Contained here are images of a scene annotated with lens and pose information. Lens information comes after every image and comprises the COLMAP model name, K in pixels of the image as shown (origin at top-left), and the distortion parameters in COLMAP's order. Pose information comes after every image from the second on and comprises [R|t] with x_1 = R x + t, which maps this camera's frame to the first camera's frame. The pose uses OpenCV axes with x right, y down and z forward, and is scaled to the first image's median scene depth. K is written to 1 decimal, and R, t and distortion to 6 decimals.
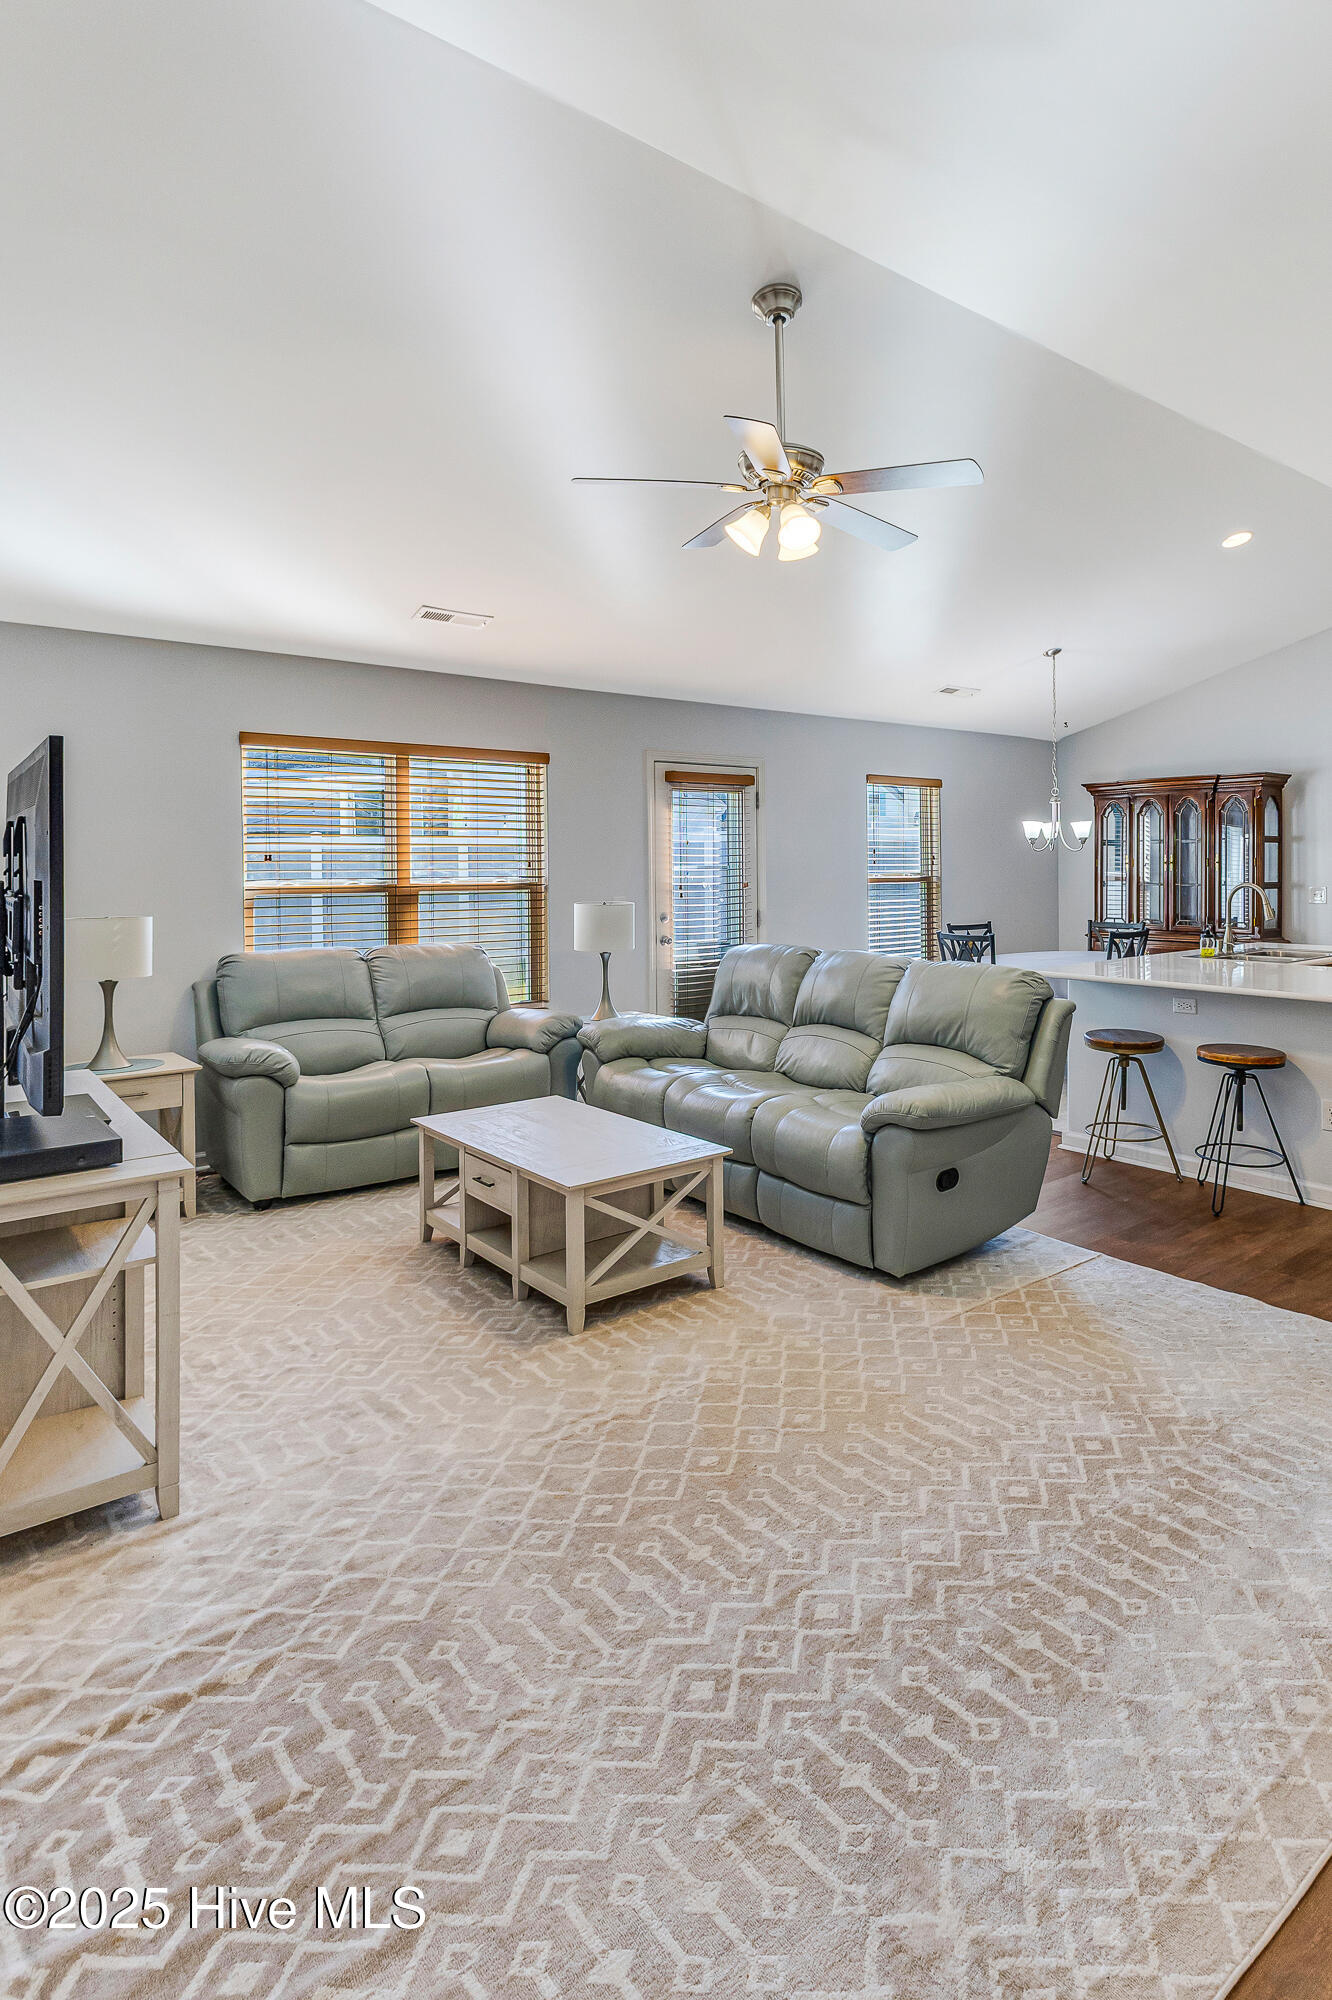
lens RADIAL K [[1127.4, 0, 822.0], [0, 1127.4, 860.9], [0, 0, 1]] dist [-0.004420, 0.001188]
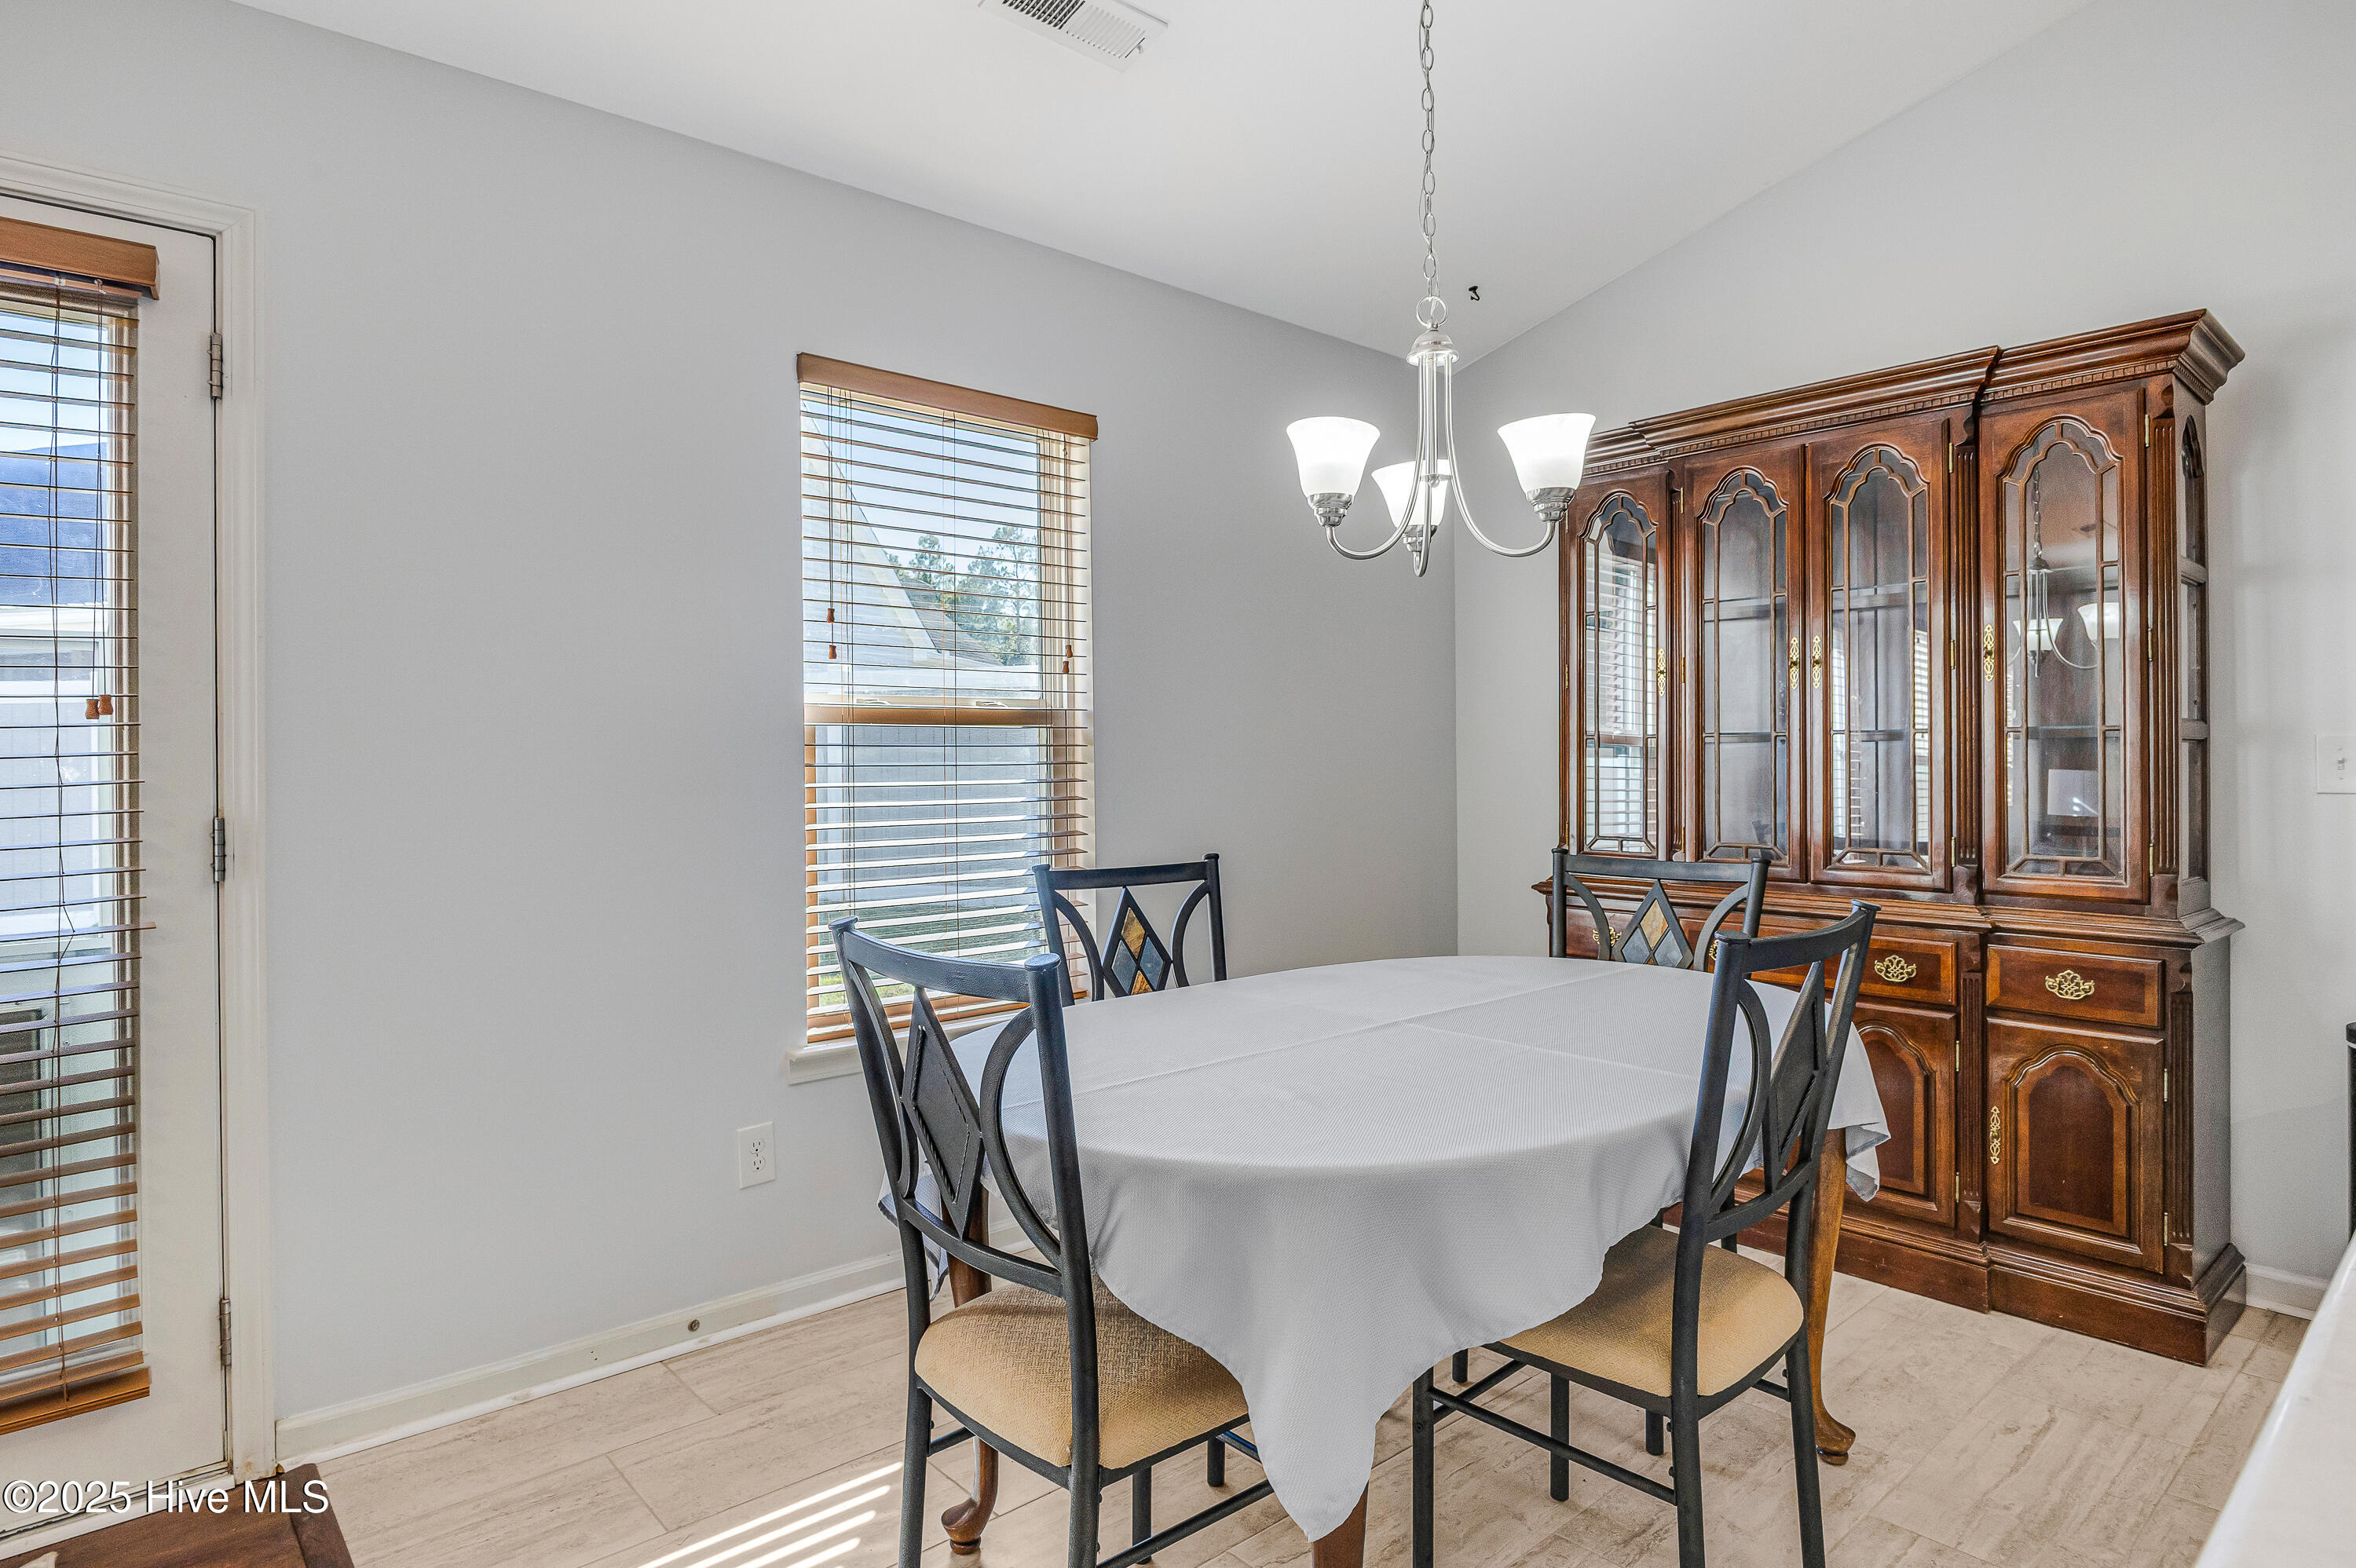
lens RADIAL K [[1372.9, 0, 1216.8], [0, 1372.9, 718.0], [0, 0, 1]] dist [-0.004318, -0.005695]
pose [[0.999775, 0.002075, 0.021116, 0.274720], [-0.001614, 0.999760, -0.021831, 0.051890], [-0.021157, 0.021792, 0.999539, 1.259933]]
